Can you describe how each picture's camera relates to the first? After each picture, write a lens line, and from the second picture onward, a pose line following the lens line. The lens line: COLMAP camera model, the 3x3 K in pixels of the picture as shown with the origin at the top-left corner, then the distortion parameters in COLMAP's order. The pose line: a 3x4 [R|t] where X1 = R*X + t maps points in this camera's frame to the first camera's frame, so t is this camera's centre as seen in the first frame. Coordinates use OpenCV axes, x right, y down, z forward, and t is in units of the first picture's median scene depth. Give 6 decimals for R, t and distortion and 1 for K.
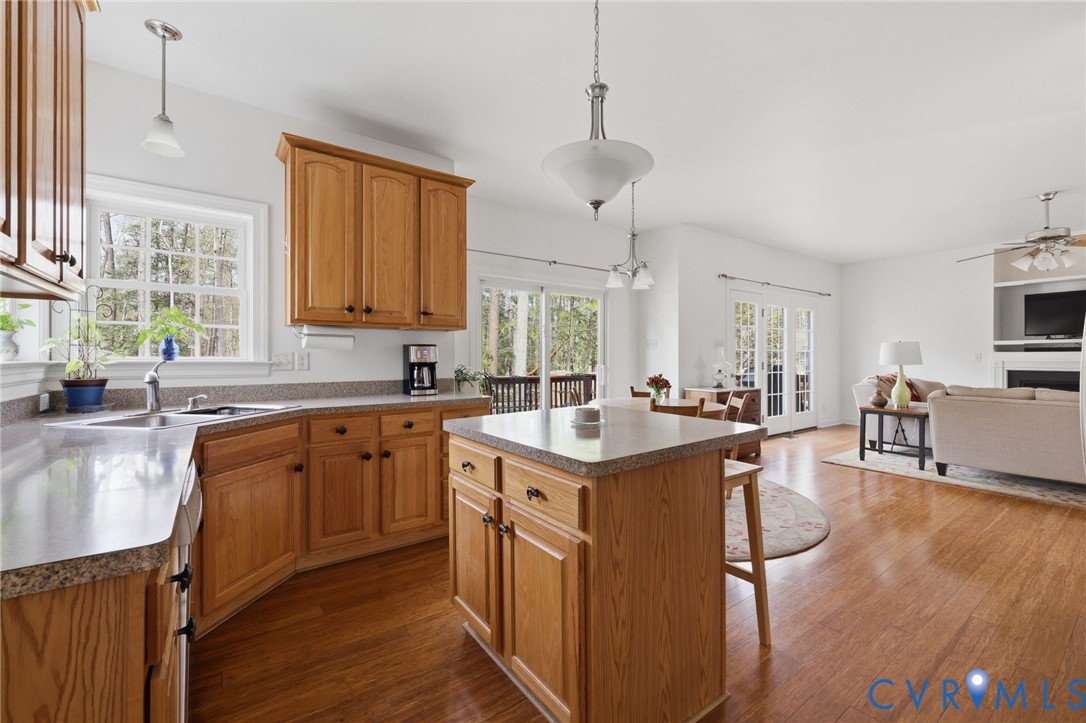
lens RADIAL K [[460.6, 0, 536.3], [0, 460.6, 358.8], [0, 0, 1]] dist [0.000031, -0.000071]
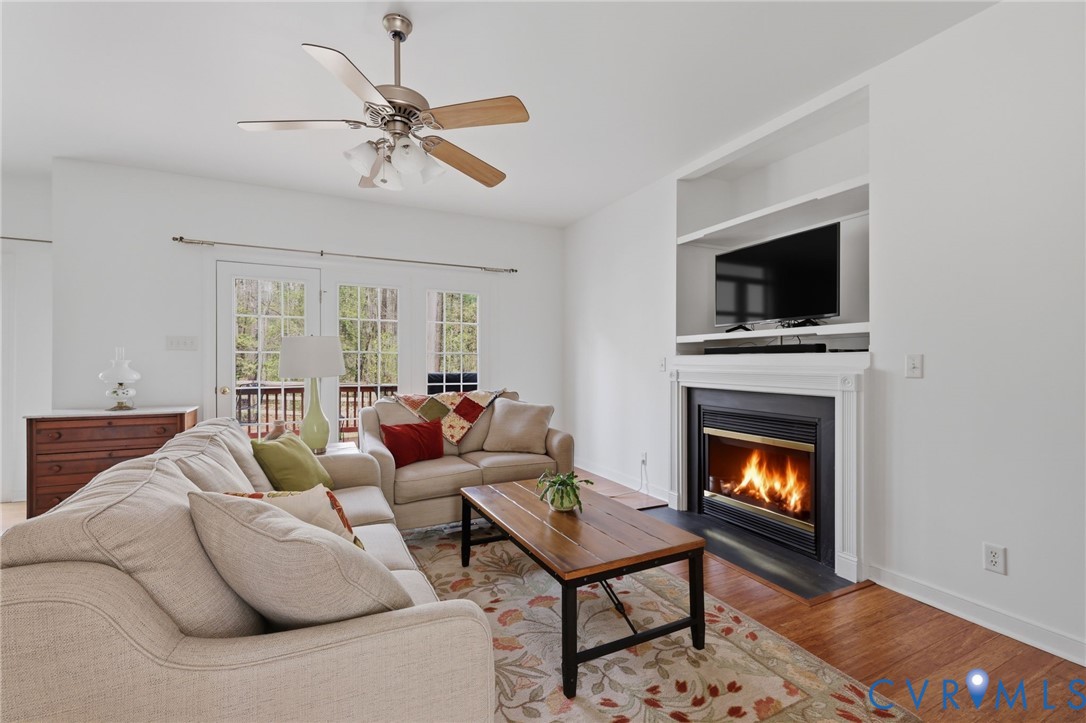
lens RADIAL K [[460.6, 0, 536.3], [0, 460.6, 358.8], [0, 0, 1]] dist [0.000031, -0.000071]
pose [[0.989624, -0.004102, -0.143622, 0.903415], [0.003344, 0.999979, -0.005525, -0.007608], [0.143641, 0.004987, 0.989617, 0.396672]]
